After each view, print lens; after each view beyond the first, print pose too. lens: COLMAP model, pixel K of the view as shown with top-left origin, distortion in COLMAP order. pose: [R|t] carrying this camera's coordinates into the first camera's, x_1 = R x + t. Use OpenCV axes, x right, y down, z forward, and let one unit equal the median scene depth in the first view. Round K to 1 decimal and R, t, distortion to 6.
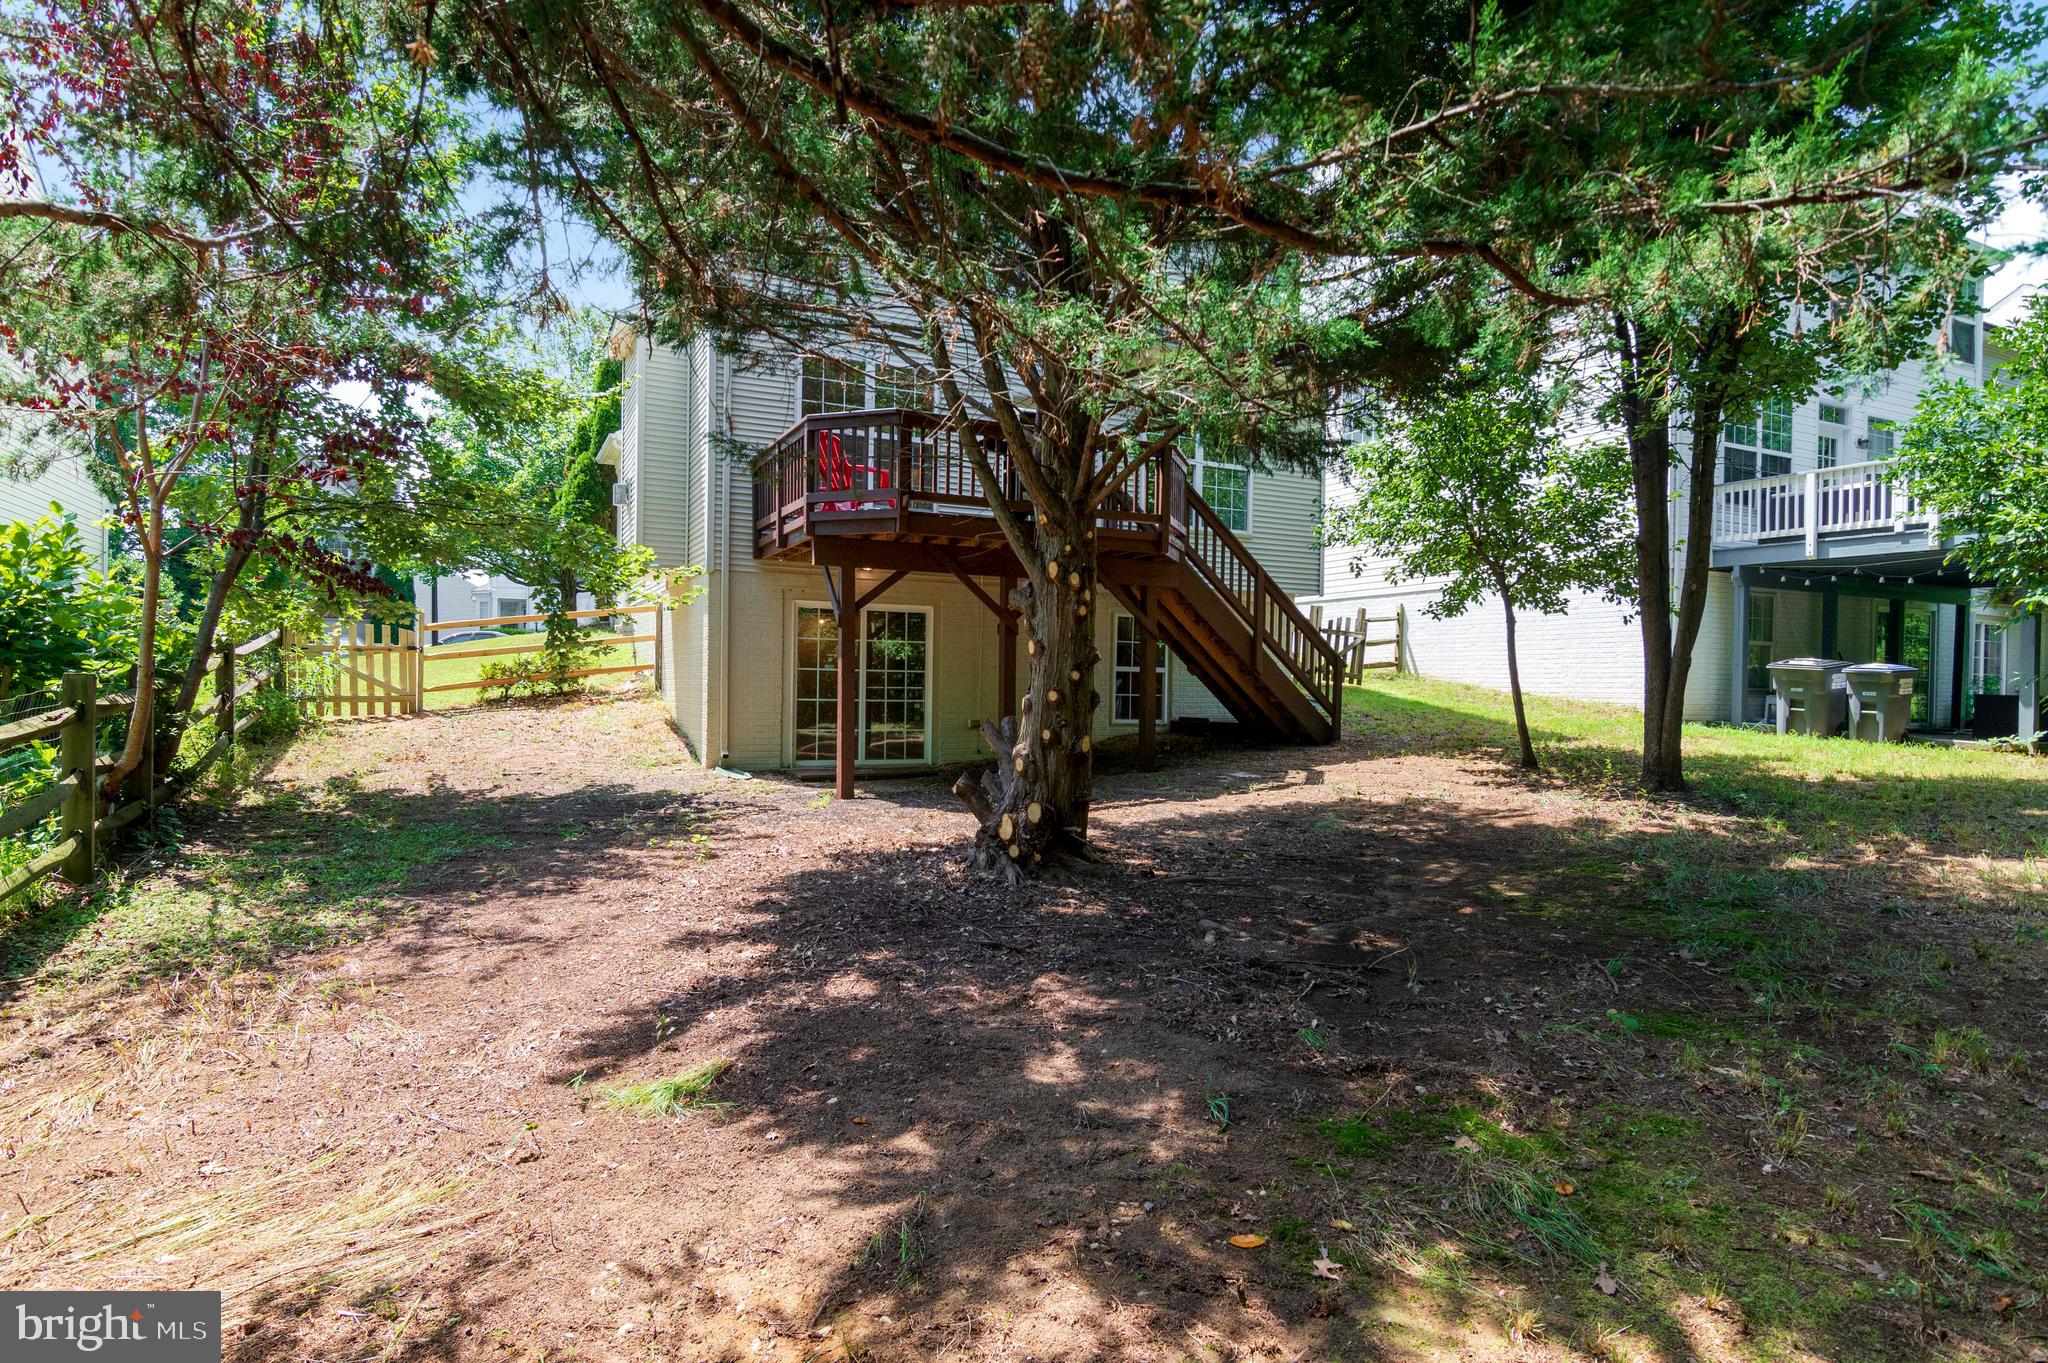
lens RADIAL K [[1157.1, 0, 969.6], [0, 1157.1, 678.8], [0, 0, 1]] dist [0.000314, 0.000011]
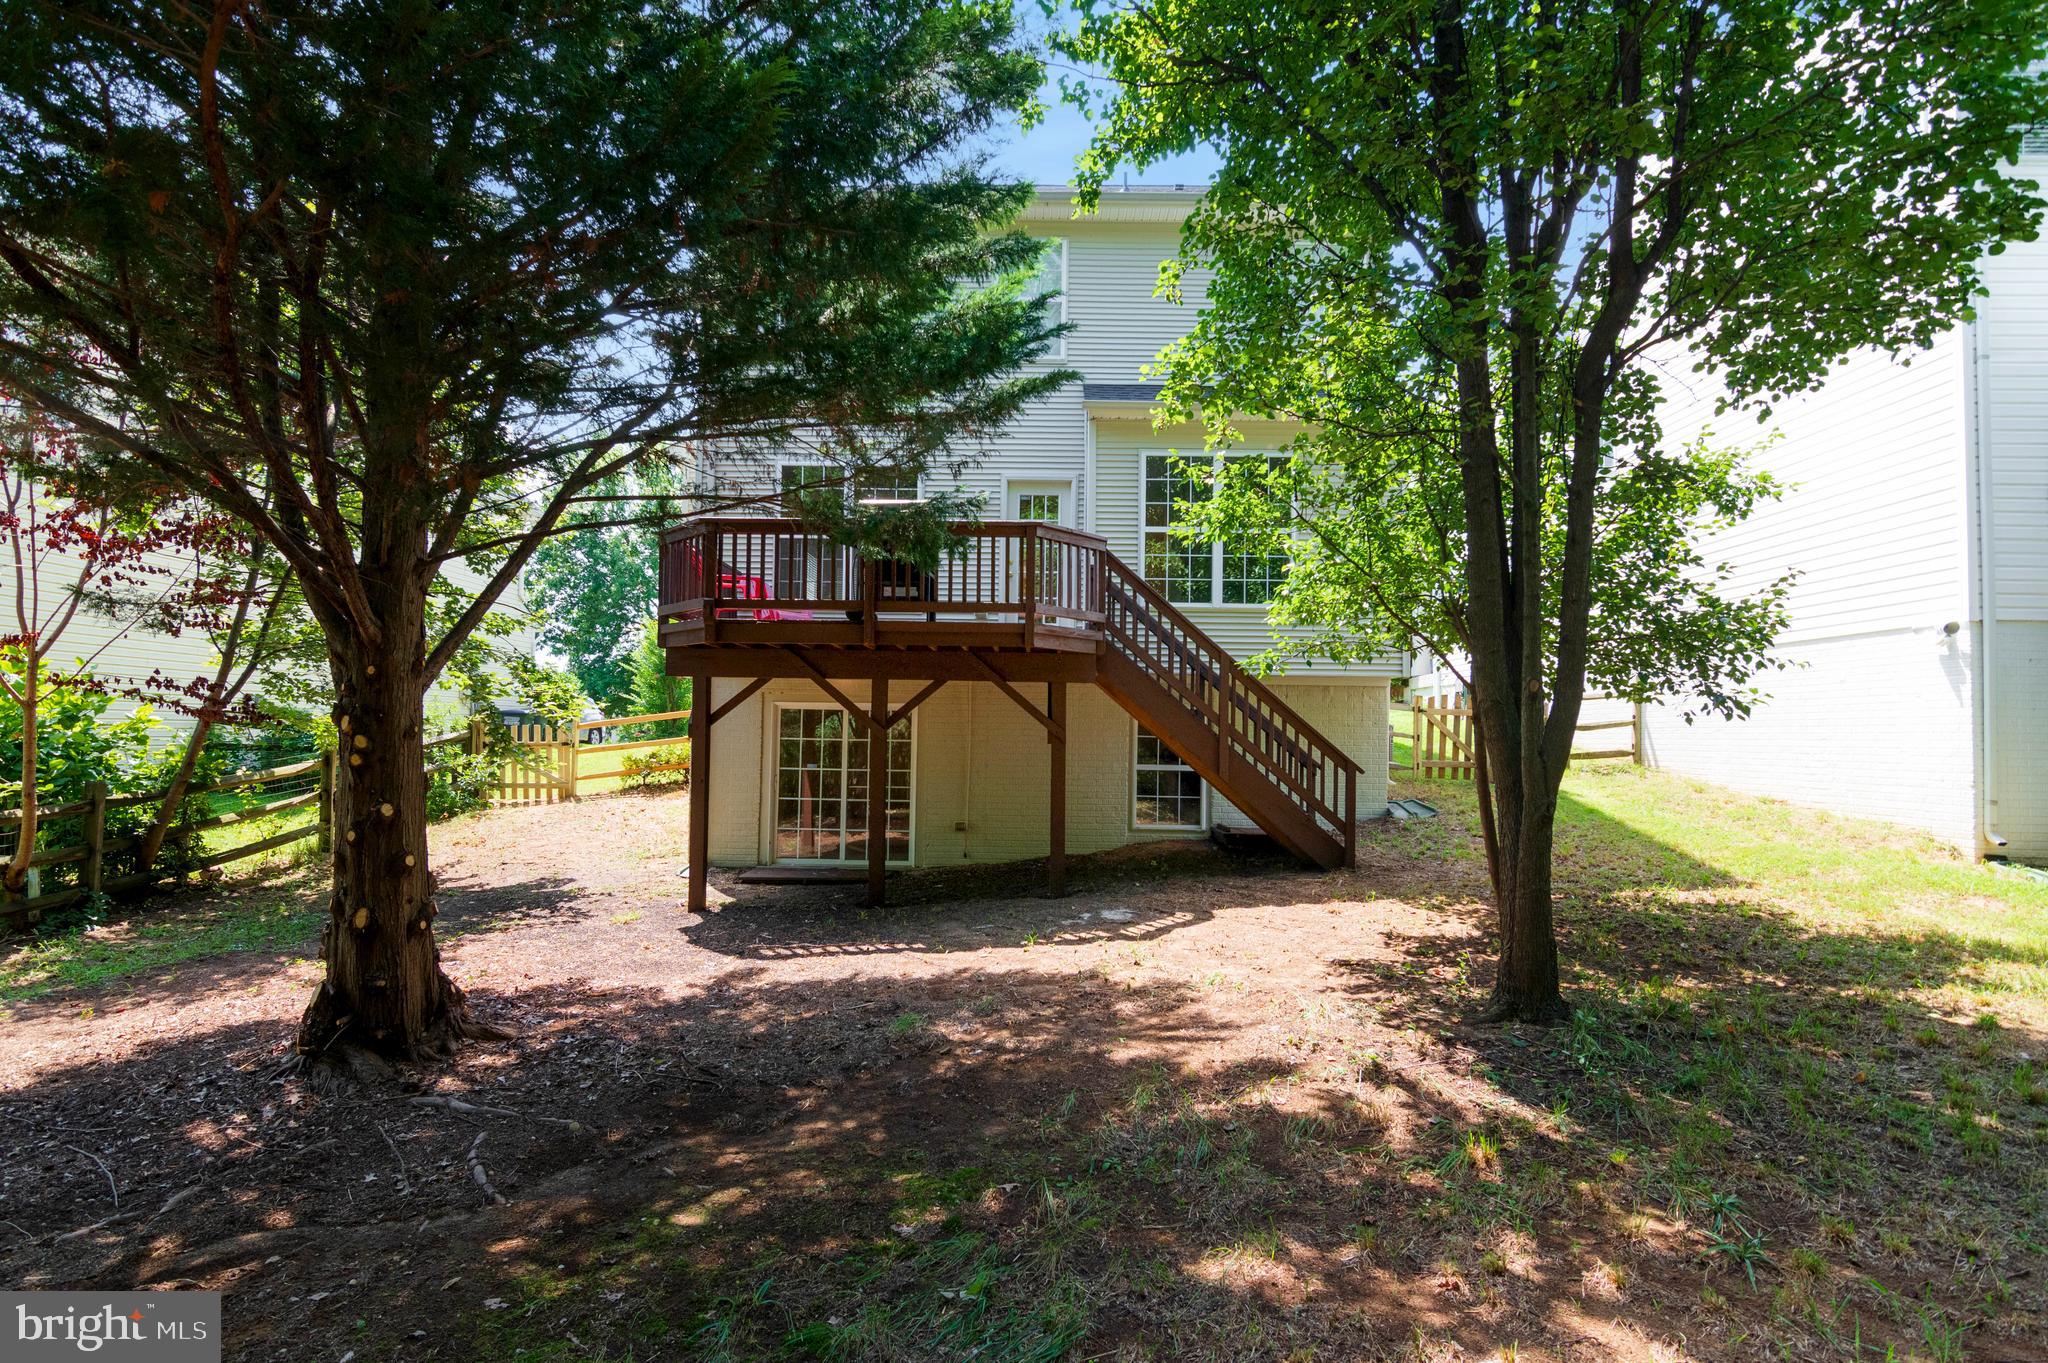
lens RADIAL K [[977.7, 0, 1018.6], [0, 977.7, 686.9], [0, 0, 1]] dist [0.000277, -0.000190]
pose [[0.893610, -0.024062, -0.448199, 0.403709], [0.001227, 0.998689, -0.051169, -0.033627], [0.448843, 0.045175, 0.892468, 0.297175]]
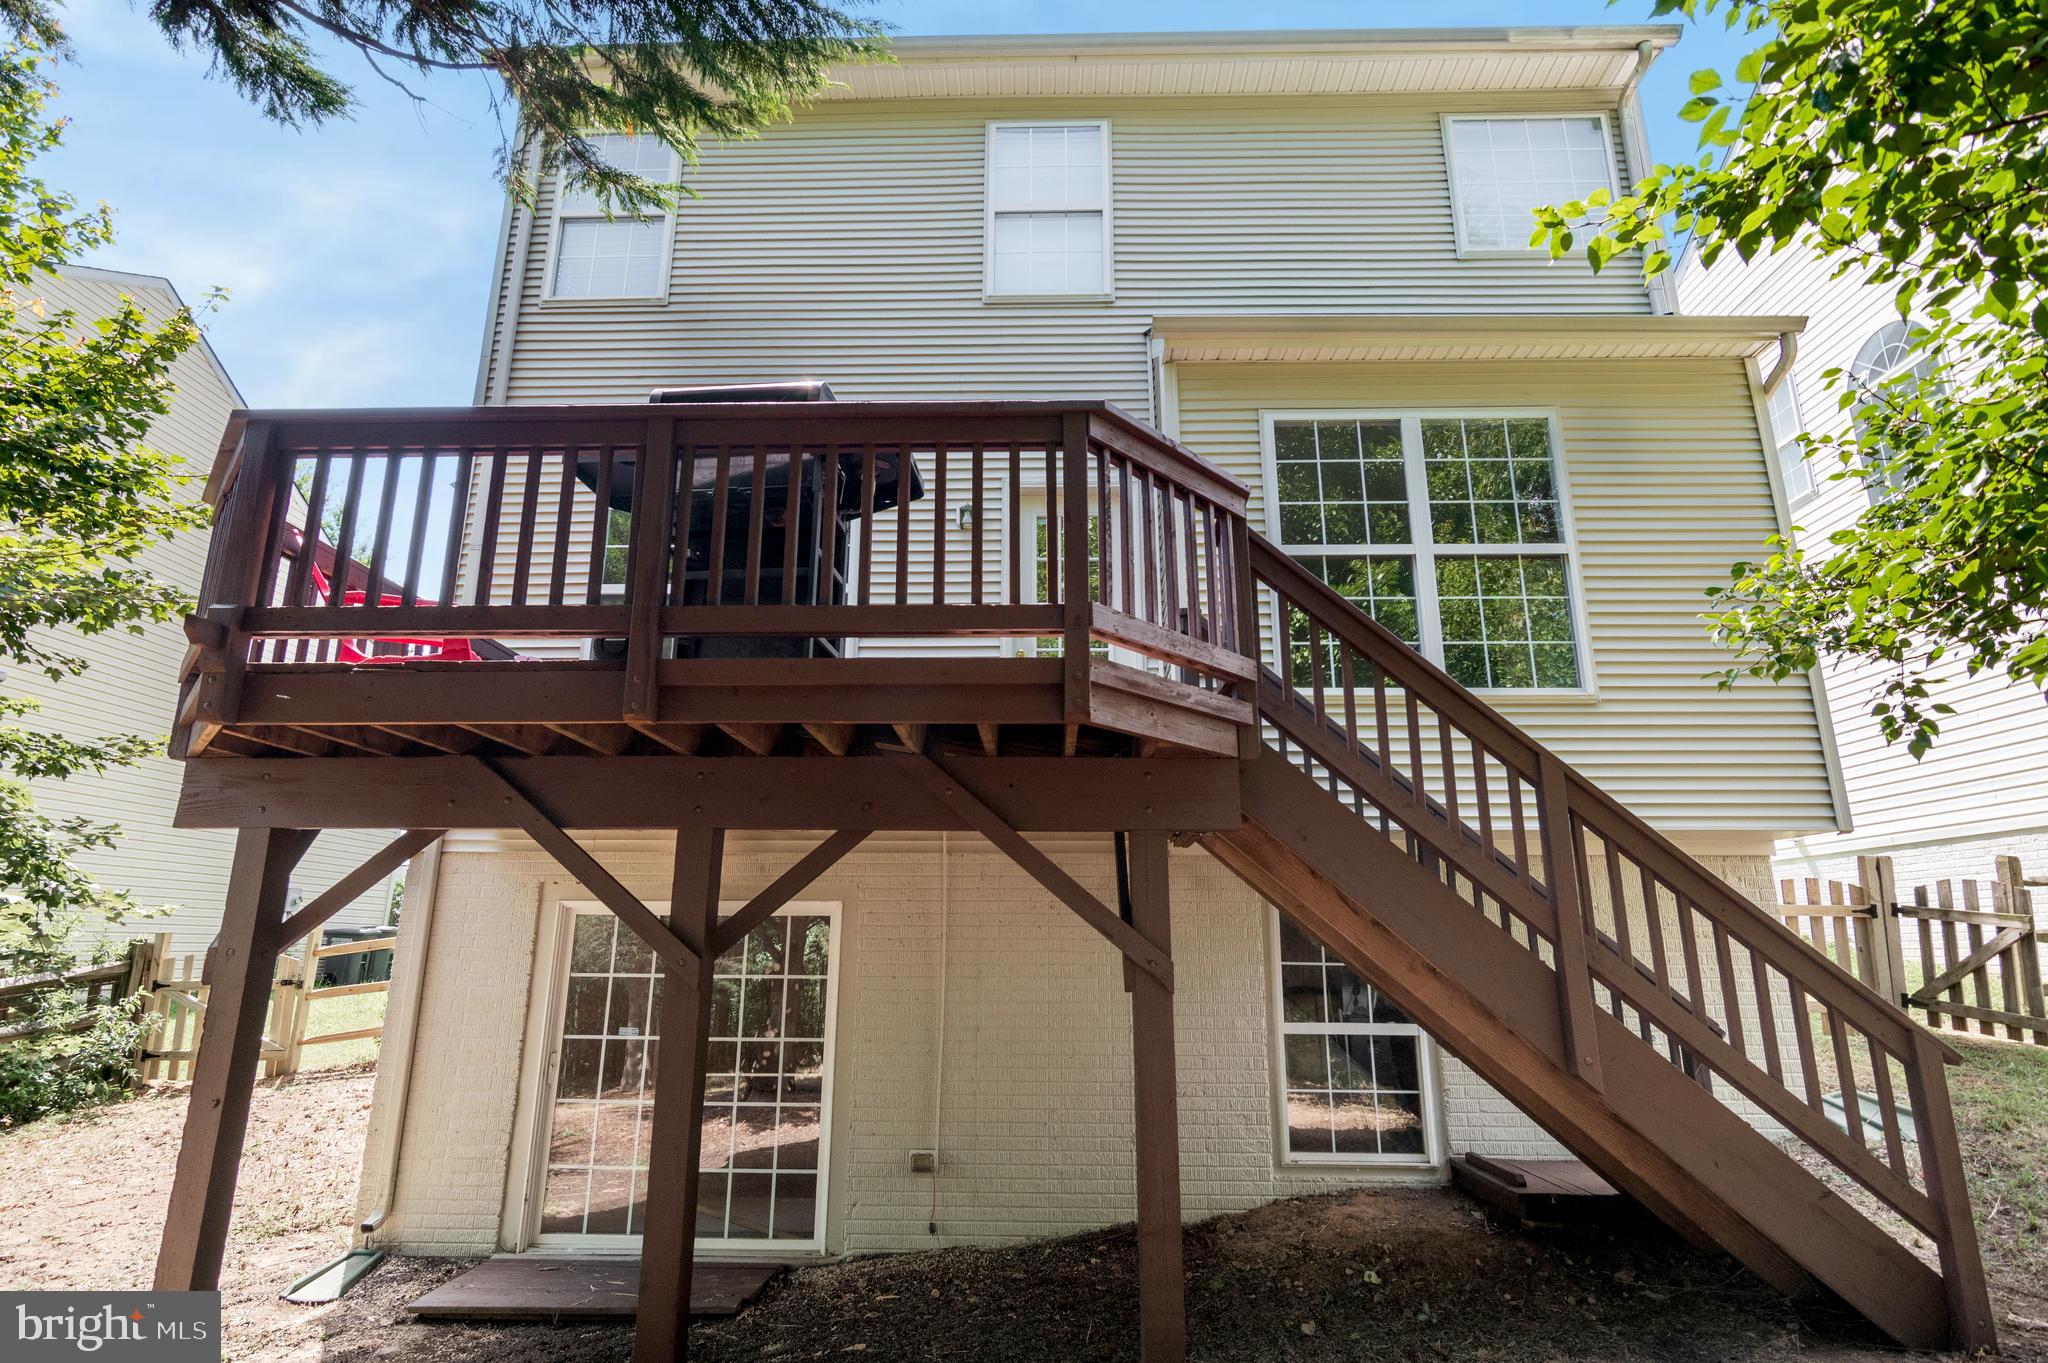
lens RADIAL K [[977.7, 0, 1018.6], [0, 977.7, 686.9], [0, 0, 1]] dist [0.000277, -0.000190]
pose [[0.889486, -0.130970, -0.437791, 0.227518], [0.013251, 0.965037, -0.261779, -0.039365], [0.456769, 0.227047, 0.860123, 0.636336]]
